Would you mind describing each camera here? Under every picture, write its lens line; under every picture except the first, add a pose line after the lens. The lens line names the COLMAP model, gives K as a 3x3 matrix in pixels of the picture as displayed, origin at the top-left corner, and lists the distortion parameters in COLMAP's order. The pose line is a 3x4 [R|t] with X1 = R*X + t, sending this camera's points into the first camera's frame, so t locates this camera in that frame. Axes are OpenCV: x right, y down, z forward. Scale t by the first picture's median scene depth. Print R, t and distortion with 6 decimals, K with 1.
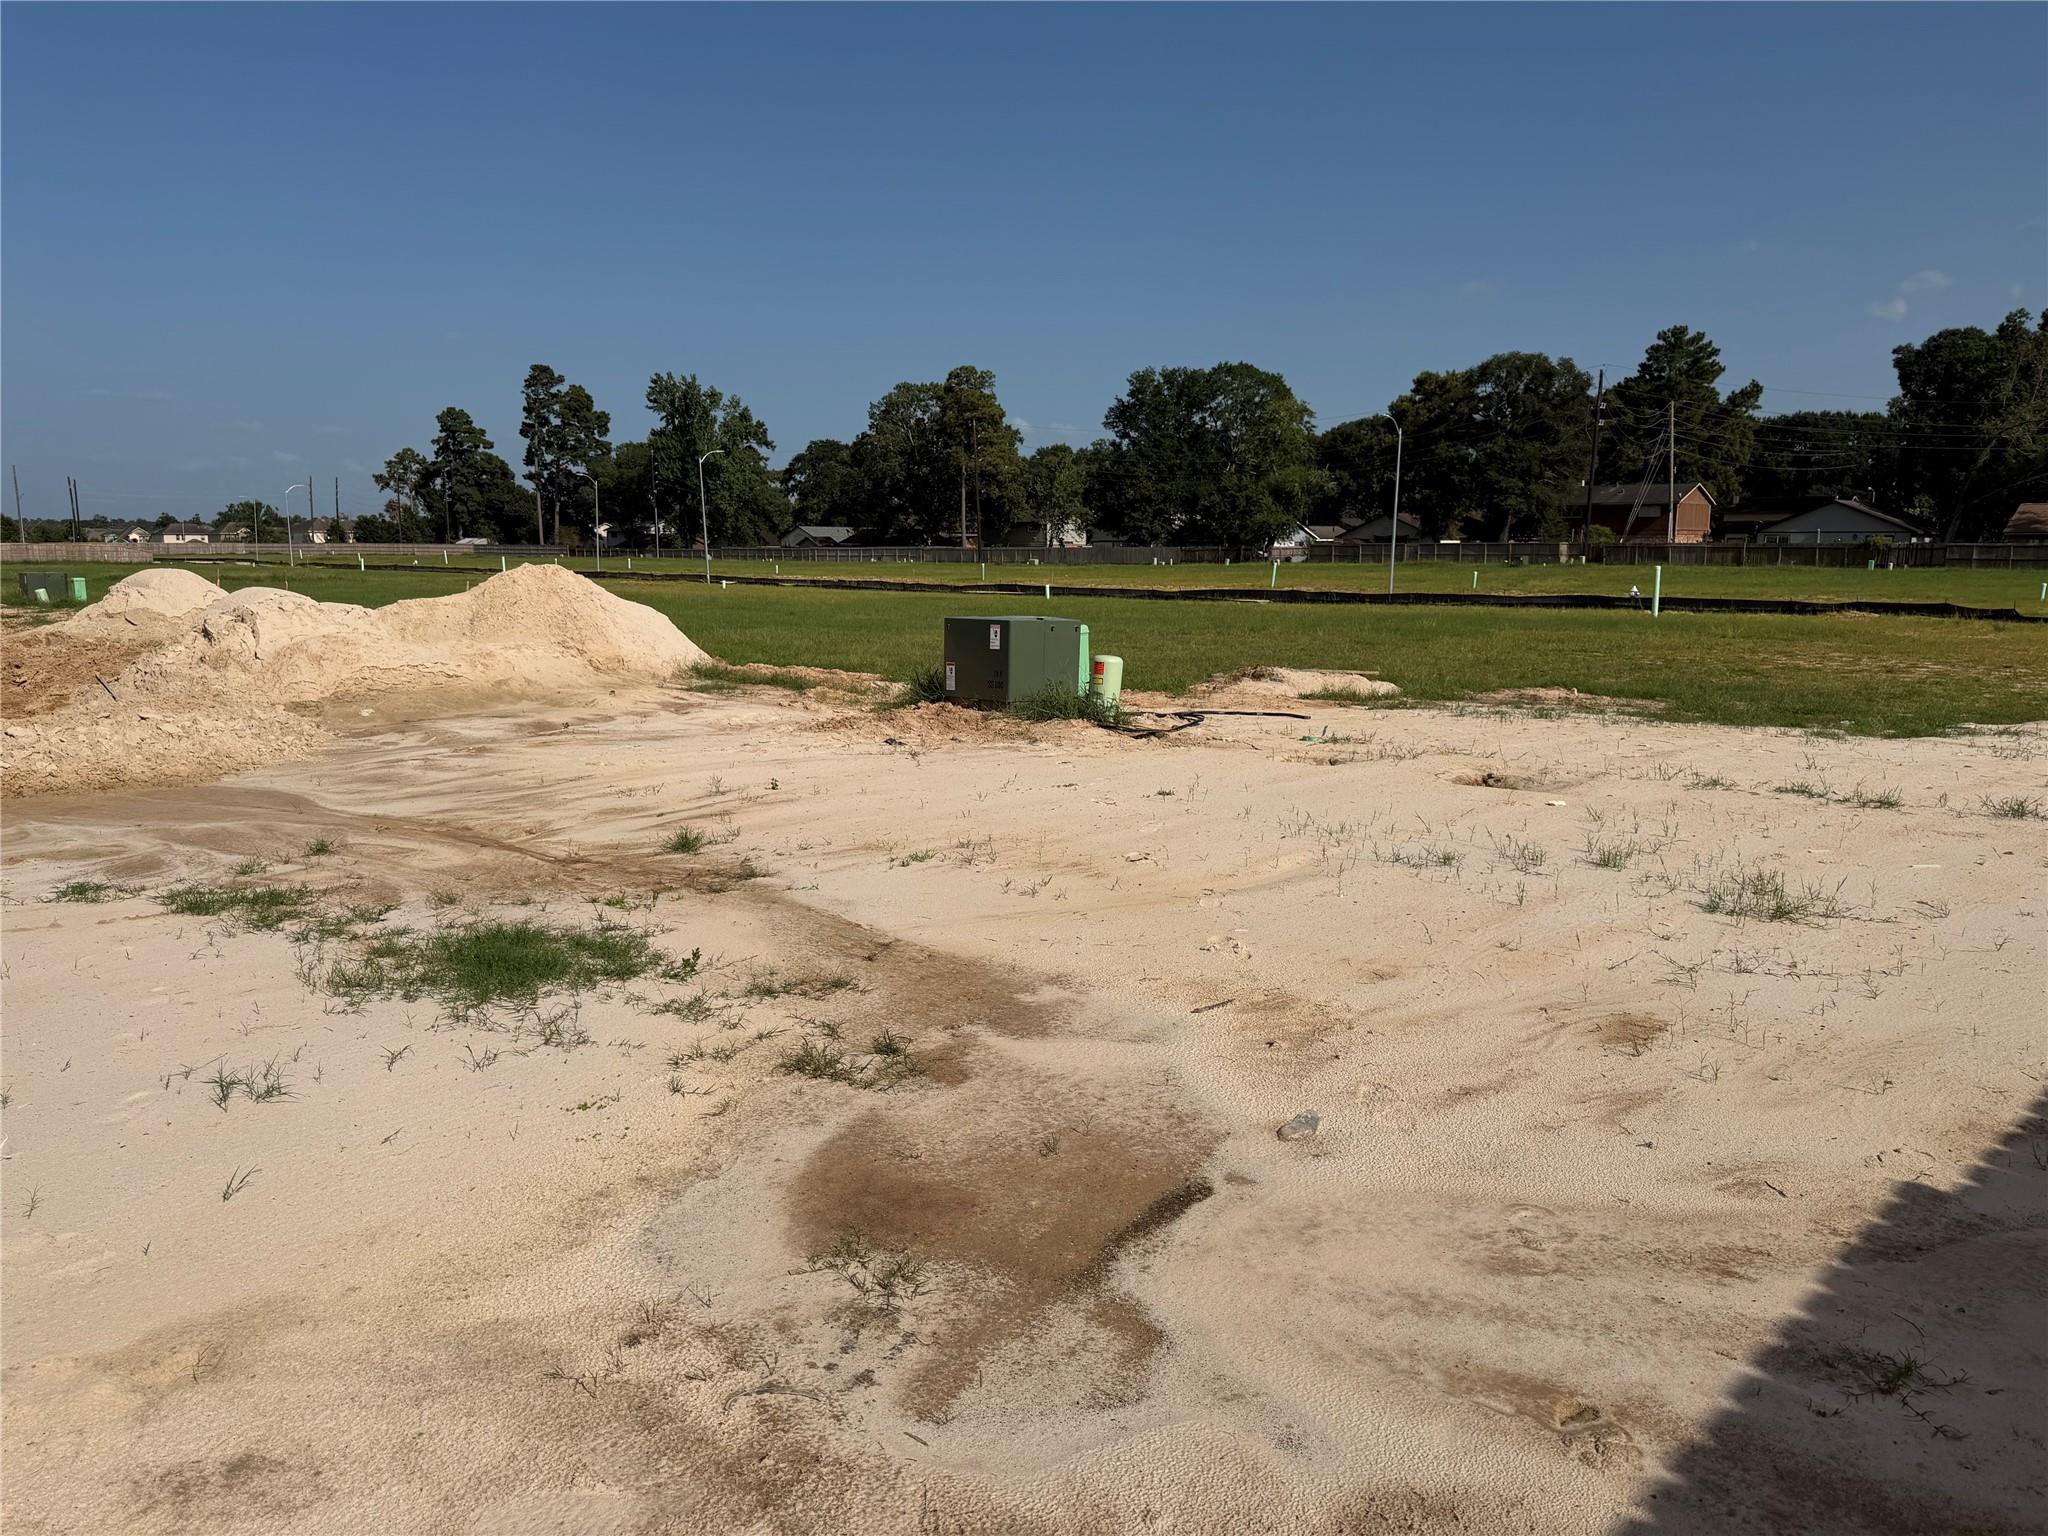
lens RADIAL K [[1442.7, 0, 1022.1], [0, 1442.7, 768.4], [0, 0, 1]] dist [0.006689, 0.000104]
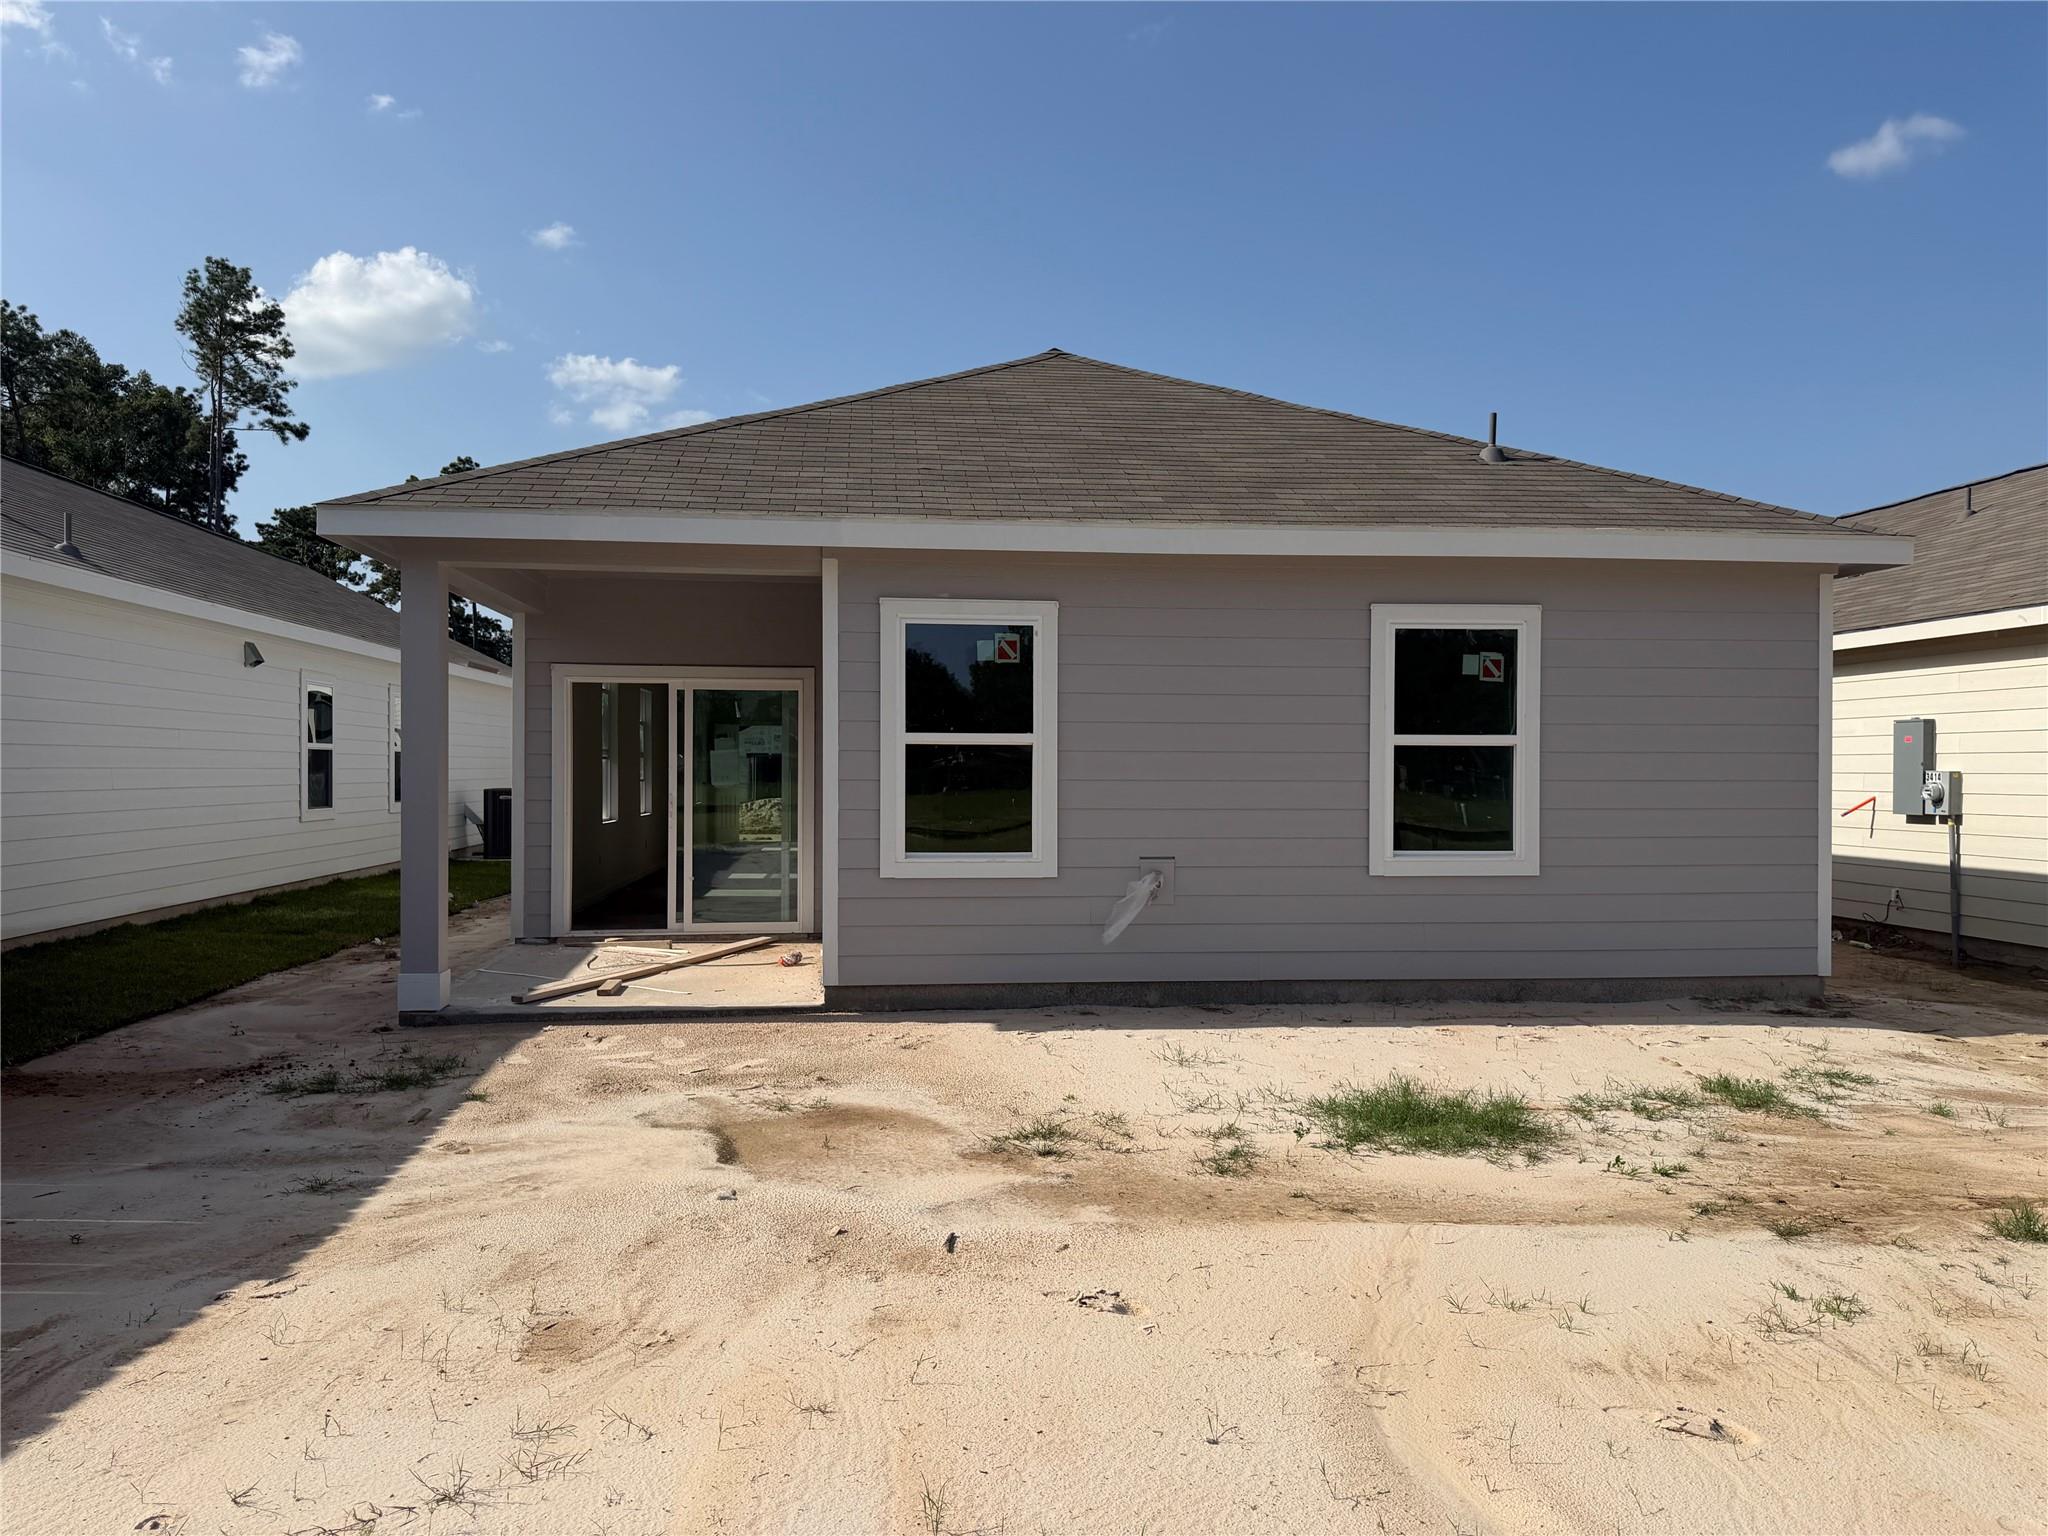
lens RADIAL K [[1442.7, 0, 1037.6], [0, 1442.7, 757.4], [0, 0, 1]] dist [0.006689, 0.000104]
pose [[-0.608461, -0.004261, -0.793572, 1.190140], [-0.127450, 0.987530, 0.092419, -0.347273], [0.783282, 0.157375, -0.601417, 2.161474]]
